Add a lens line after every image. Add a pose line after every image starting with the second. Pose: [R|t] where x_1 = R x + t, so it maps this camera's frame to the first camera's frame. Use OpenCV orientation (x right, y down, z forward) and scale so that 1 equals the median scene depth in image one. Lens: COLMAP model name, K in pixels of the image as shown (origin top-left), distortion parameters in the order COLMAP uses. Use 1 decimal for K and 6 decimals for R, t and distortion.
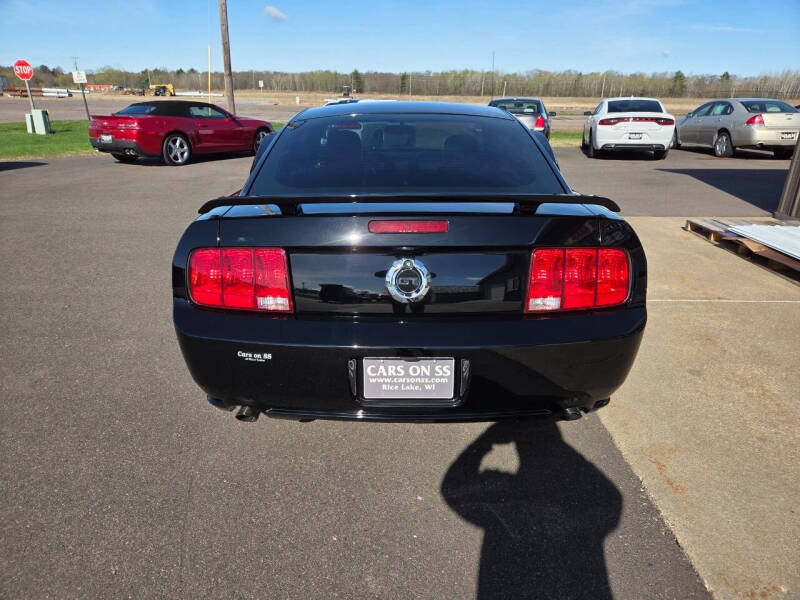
lens RADIAL K [[532.1, 0, 399.4], [0, 532.1, 293.9], [0, 0, 1]] dist [0.074594, -0.060287]
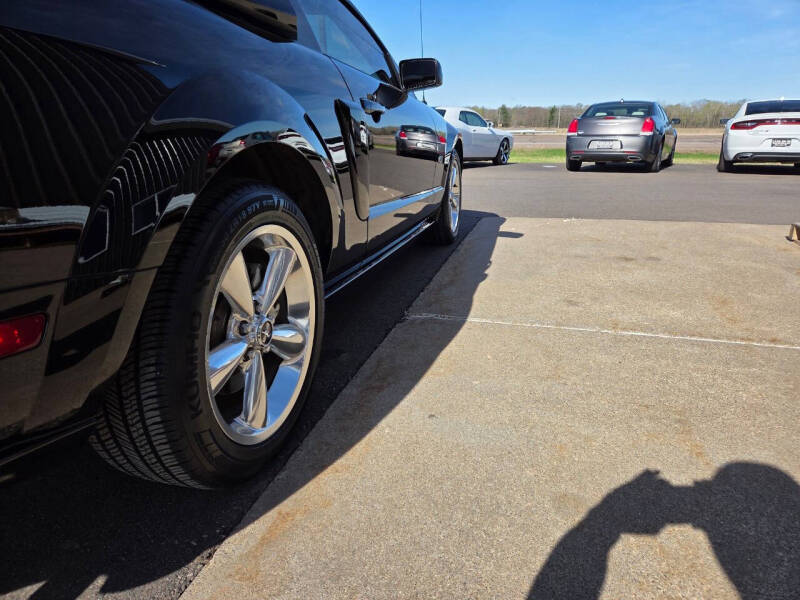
lens RADIAL K [[532.1, 0, 399.4], [0, 532.1, 293.9], [0, 0, 1]] dist [0.074594, -0.060287]
pose [[0.967913, 0.066223, -0.242403, 0.109969], [-0.079811, 0.995717, -0.046662, 0.004730], [0.238274, 0.064512, 0.969053, 0.125778]]
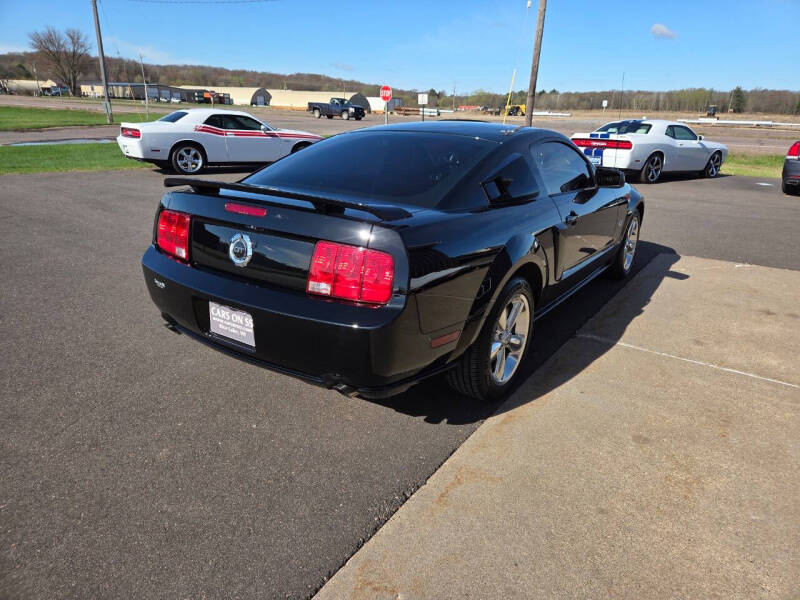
lens RADIAL K [[532.1, 0, 399.4], [0, 532.1, 293.9], [0, 0, 1]] dist [0.074594, -0.060287]
pose [[0.825292, 0.196134, -0.529551, 0.137505], [-0.213023, 0.976595, 0.029718, -0.005326], [0.522985, 0.088281, 0.847758, 0.010815]]
